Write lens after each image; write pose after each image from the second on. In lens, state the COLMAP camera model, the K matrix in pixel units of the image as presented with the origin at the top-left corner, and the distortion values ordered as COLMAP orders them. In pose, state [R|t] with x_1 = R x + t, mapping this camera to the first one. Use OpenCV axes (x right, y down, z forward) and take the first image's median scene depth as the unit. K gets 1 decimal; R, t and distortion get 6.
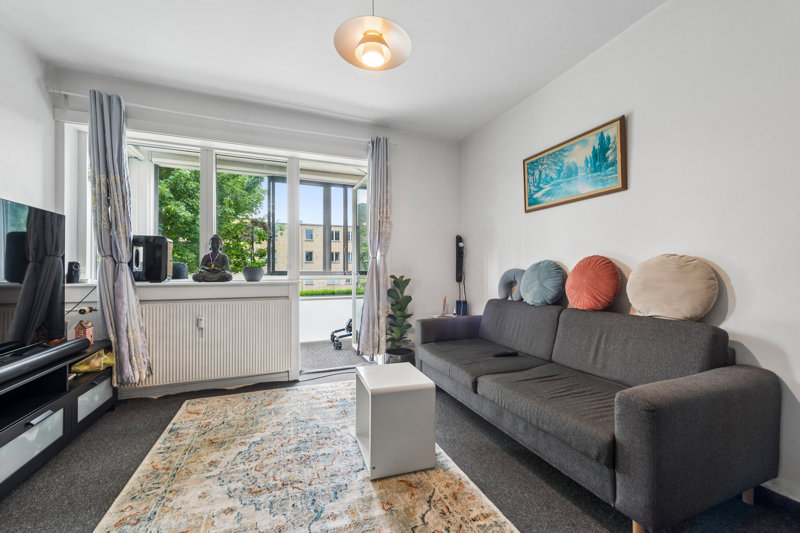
lens RADIAL K [[328.3, 0, 400.6], [0, 328.3, 265.8], [0, 0, 1]] dist [-0.002667, -0.000152]
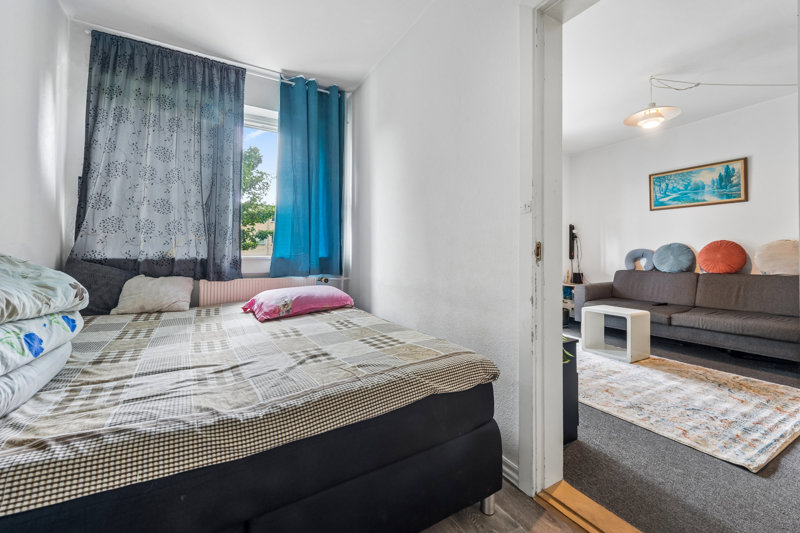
lens RADIAL K [[324.7, 0, 401.4], [0, 324.7, 250.4], [0, 0, 1]] dist [-0.001330, -0.000093]
pose [[0.987343, 0.011152, 0.158209, -1.141564], [-0.011308, 0.999936, 0.000083, 0.033281], [-0.158198, -0.001871, 0.987406, -0.311889]]
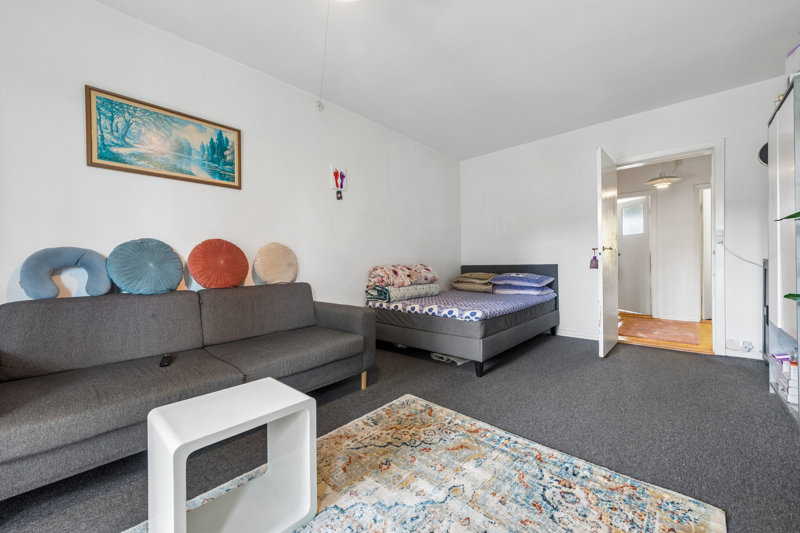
lens RADIAL K [[324.7, 0, 400.5], [0, 324.7, 263.2], [0, 0, 1]] dist [-0.001330, -0.000093]
pose [[-0.464681, -0.000913, 0.885478, -0.613699], [-0.006006, 0.999980, -0.002121, 0.044689], [-0.885458, -0.006304, -0.464677, 0.889504]]
